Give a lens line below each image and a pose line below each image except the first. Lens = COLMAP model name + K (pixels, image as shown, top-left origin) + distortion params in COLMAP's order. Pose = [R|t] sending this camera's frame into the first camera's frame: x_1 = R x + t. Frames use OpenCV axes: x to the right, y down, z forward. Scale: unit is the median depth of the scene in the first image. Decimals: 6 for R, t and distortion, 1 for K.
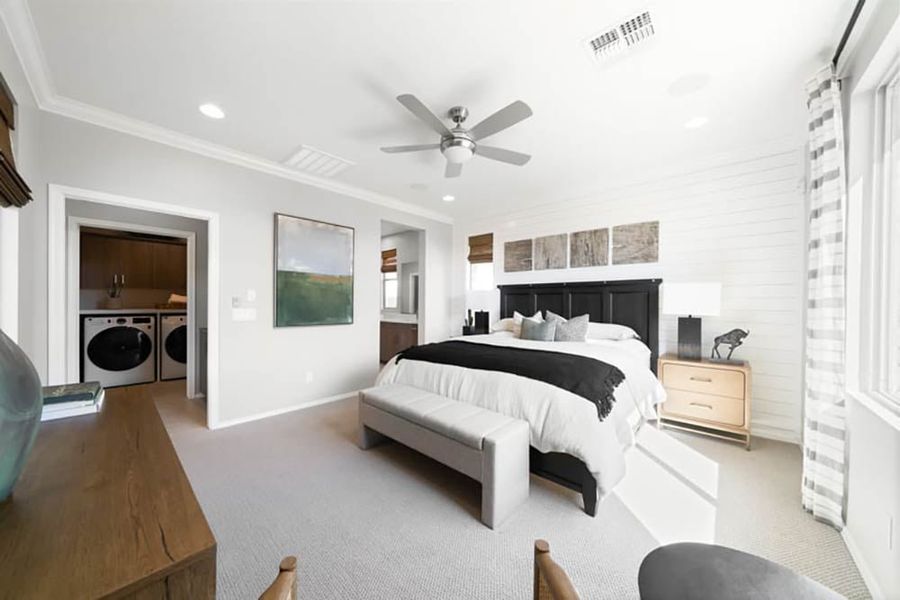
lens RADIAL K [[310.3, 0, 443.9], [0, 310.3, 303.2], [0, 0, 1]] dist [-0.000607, -0.000040]
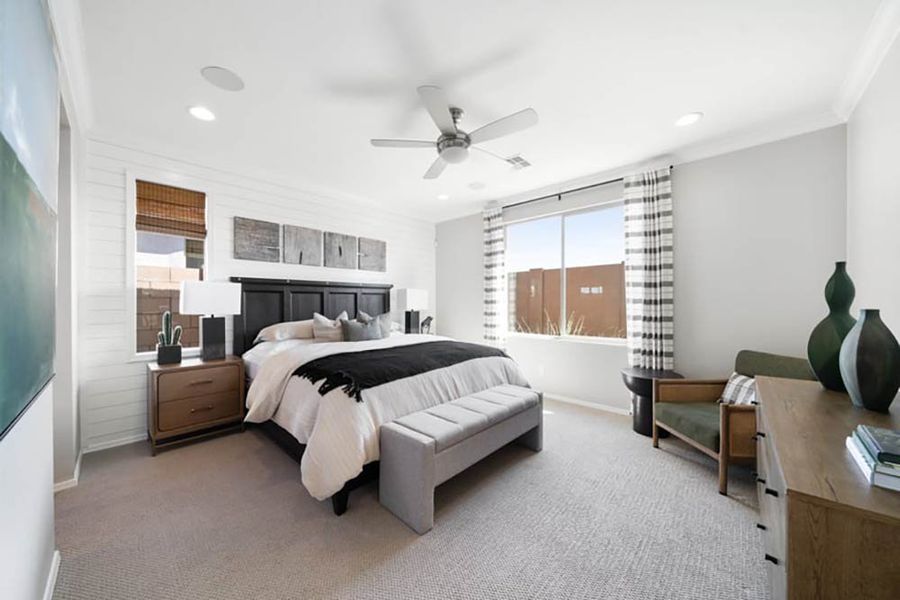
lens RADIAL K [[310.3, 0, 443.9], [0, 310.3, 303.2], [0, 0, 1]] dist [-0.000607, -0.000040]
pose [[0.016593, -0.005749, 0.999846, -0.541677], [0.007547, 0.999956, 0.005624, -0.000975], [-0.999834, 0.007453, 0.016636, 0.577625]]
